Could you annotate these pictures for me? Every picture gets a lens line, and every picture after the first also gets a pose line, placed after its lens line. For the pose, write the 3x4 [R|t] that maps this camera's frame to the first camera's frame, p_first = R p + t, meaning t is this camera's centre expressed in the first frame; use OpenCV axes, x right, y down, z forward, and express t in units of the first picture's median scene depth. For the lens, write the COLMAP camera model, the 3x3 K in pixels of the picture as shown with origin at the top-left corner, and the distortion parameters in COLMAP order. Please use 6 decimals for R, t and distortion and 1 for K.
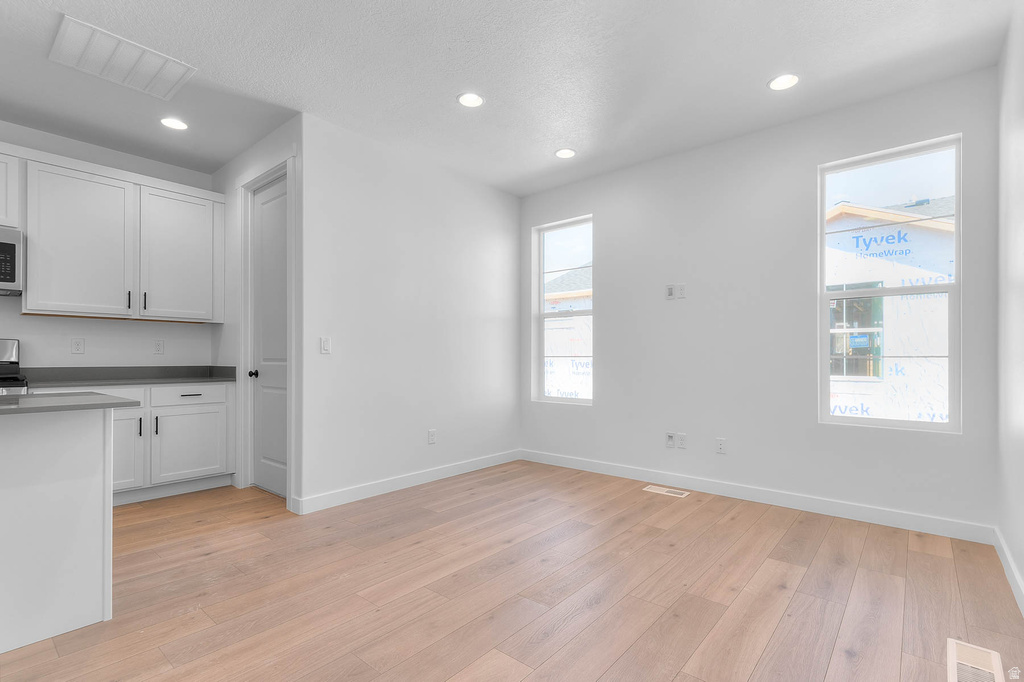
lens RADIAL K [[456.2, 0, 518.2], [0, 456.2, 351.1], [0, 0, 1]] dist [0.014196, 0.000072]
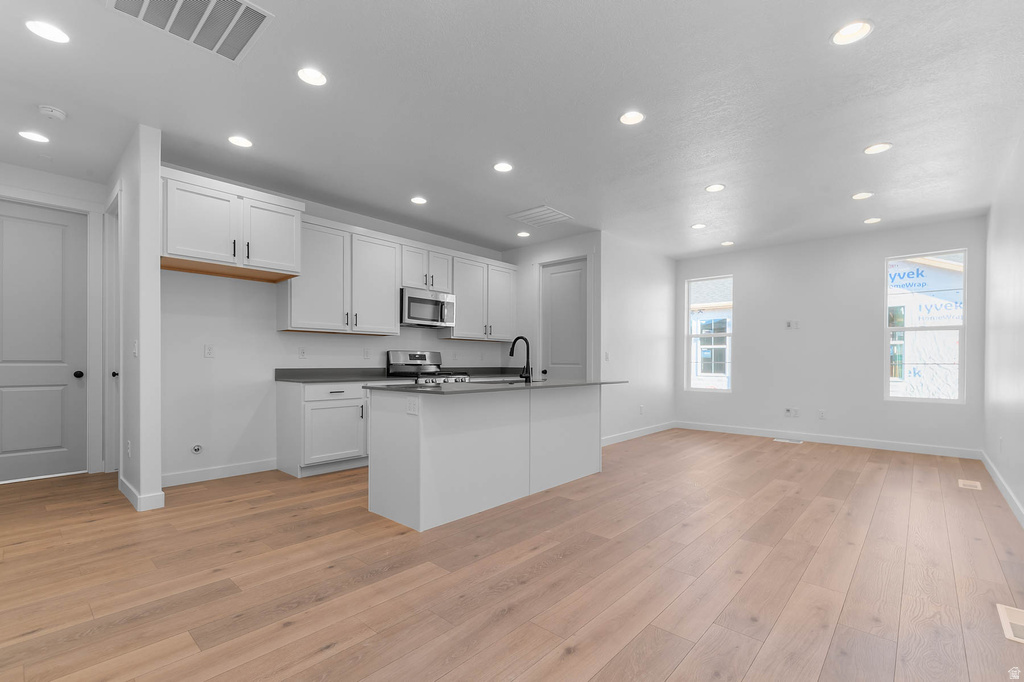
lens RADIAL K [[454.9, 0, 520.5], [0, 454.9, 358.4], [0, 0, 1]] dist [0.039439, 0.000565]
pose [[0.999952, 0.002969, 0.009387, -0.680613], [-0.003033, 0.999972, 0.006846, -0.013681], [-0.009366, -0.006874, 0.999933, -0.704430]]
